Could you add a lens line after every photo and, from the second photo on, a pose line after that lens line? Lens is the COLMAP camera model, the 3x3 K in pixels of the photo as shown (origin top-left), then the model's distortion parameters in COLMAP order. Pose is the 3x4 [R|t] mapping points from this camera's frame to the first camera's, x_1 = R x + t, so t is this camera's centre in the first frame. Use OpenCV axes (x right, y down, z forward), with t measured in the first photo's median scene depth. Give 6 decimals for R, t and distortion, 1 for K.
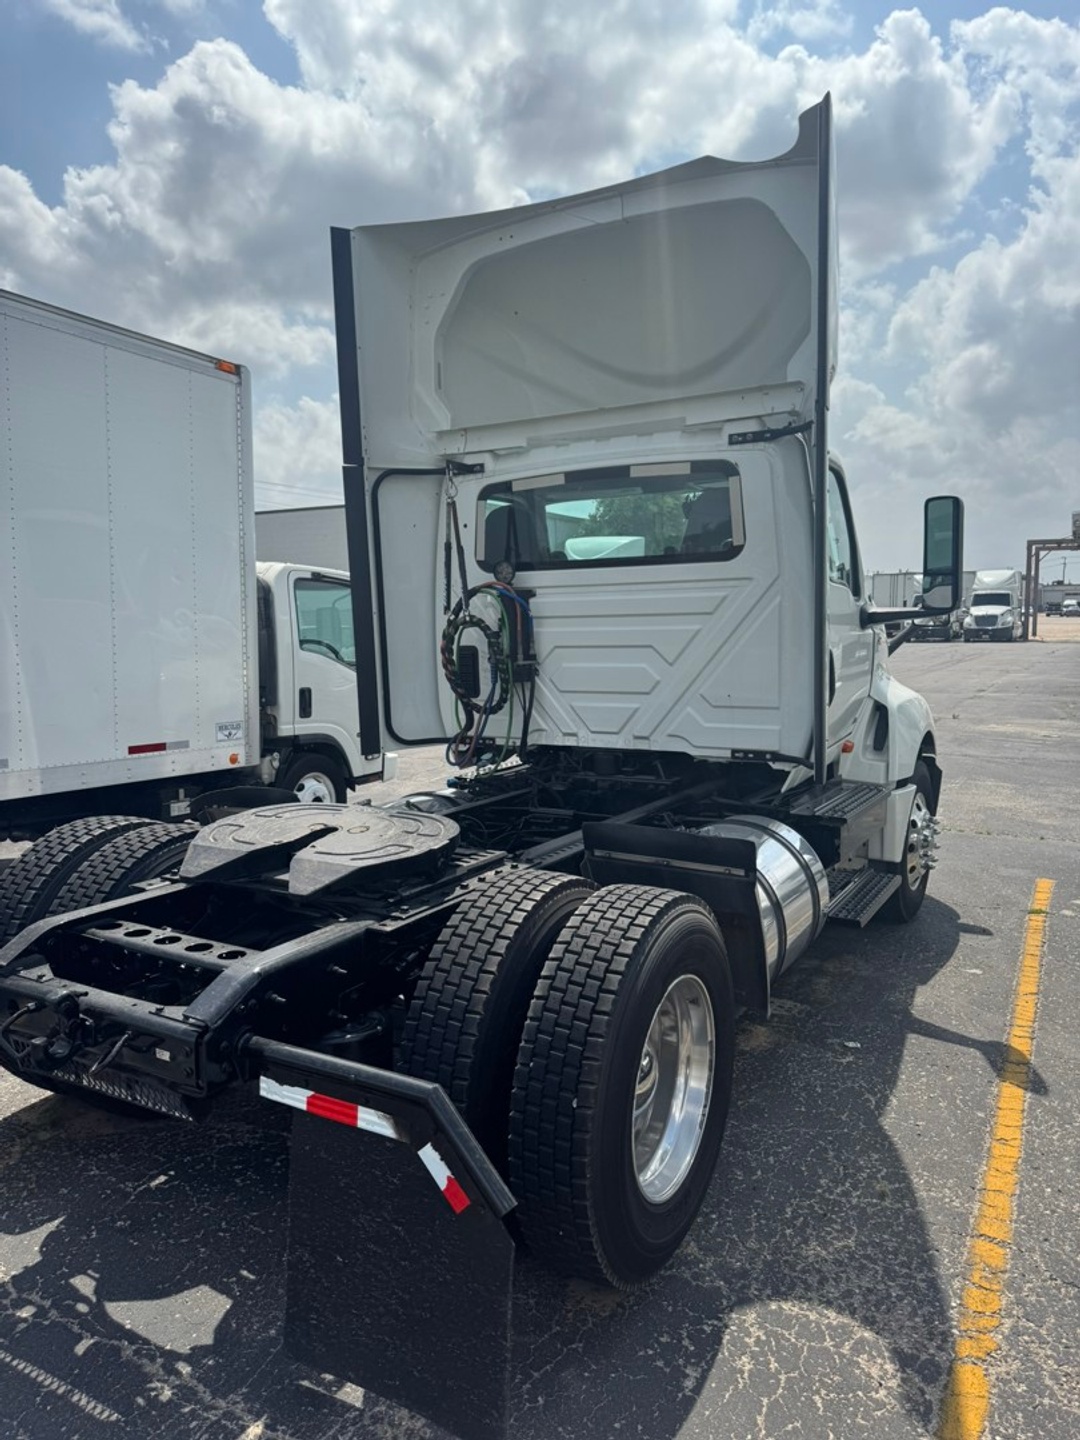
lens RADIAL K [[1007.0, 0, 543.2], [0, 1007.0, 716.5], [0, 0, 1]] dist [0.009429, -0.002453]
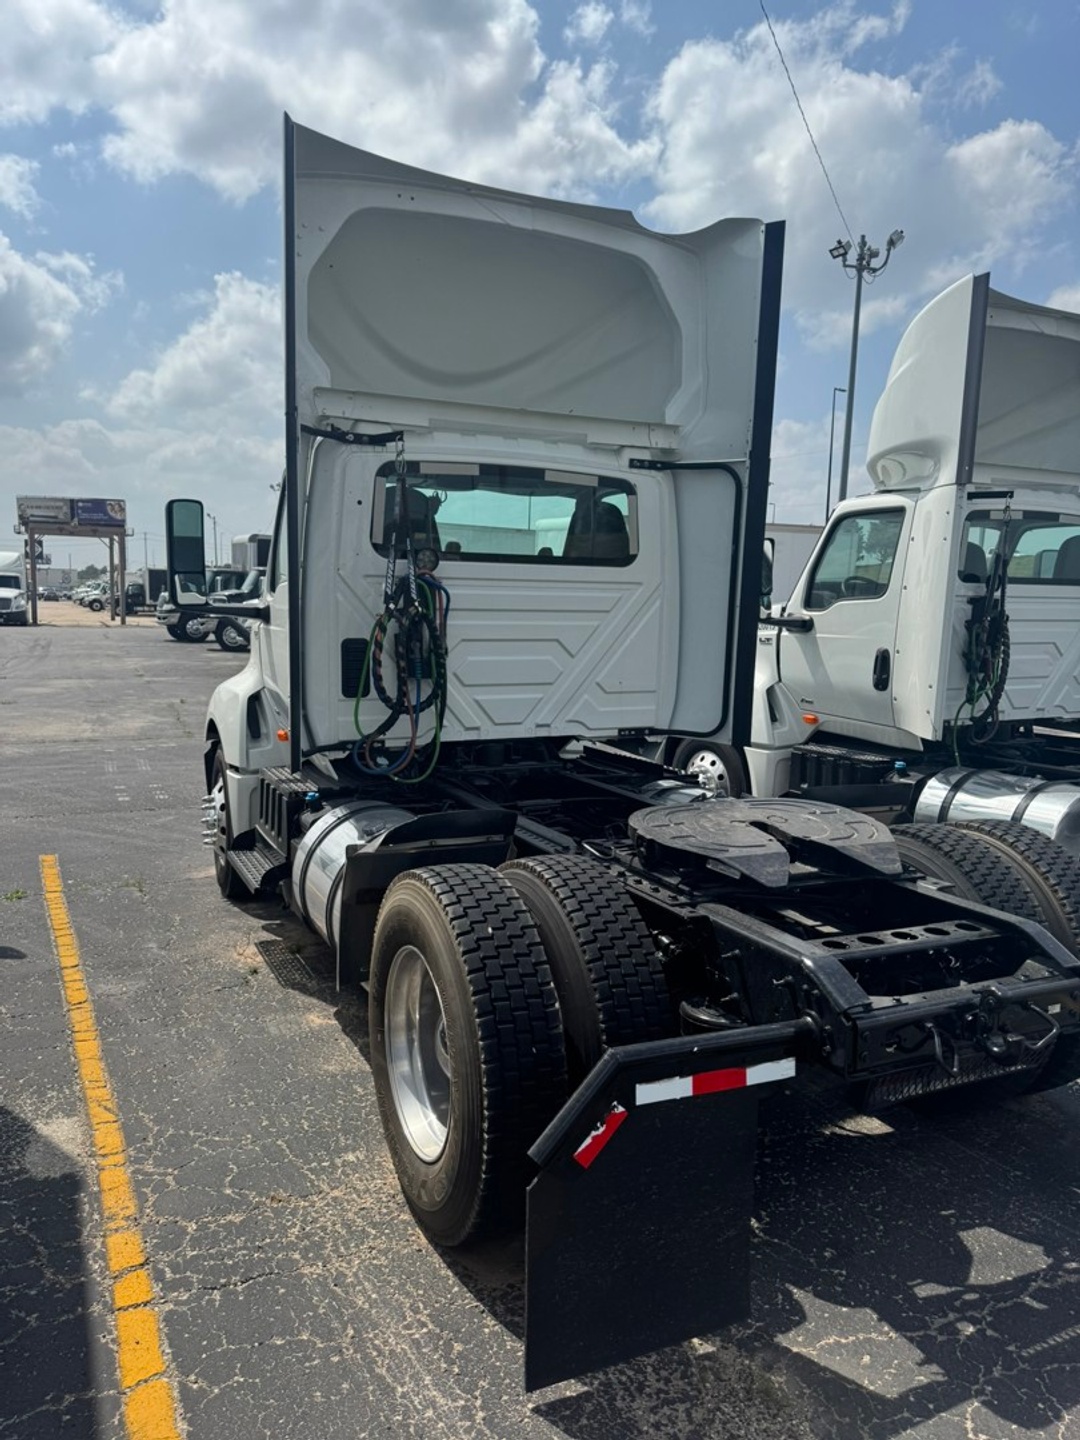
lens RADIAL K [[1007.0, 0, 543.2], [0, 1007.0, 716.5], [0, 0, 1]] dist [0.009429, -0.002453]
pose [[0.545697, -0.065441, 0.835423, -0.803749], [0.051608, 0.997678, 0.044440, -0.036508], [-0.836392, 0.018864, 0.547807, 0.420518]]
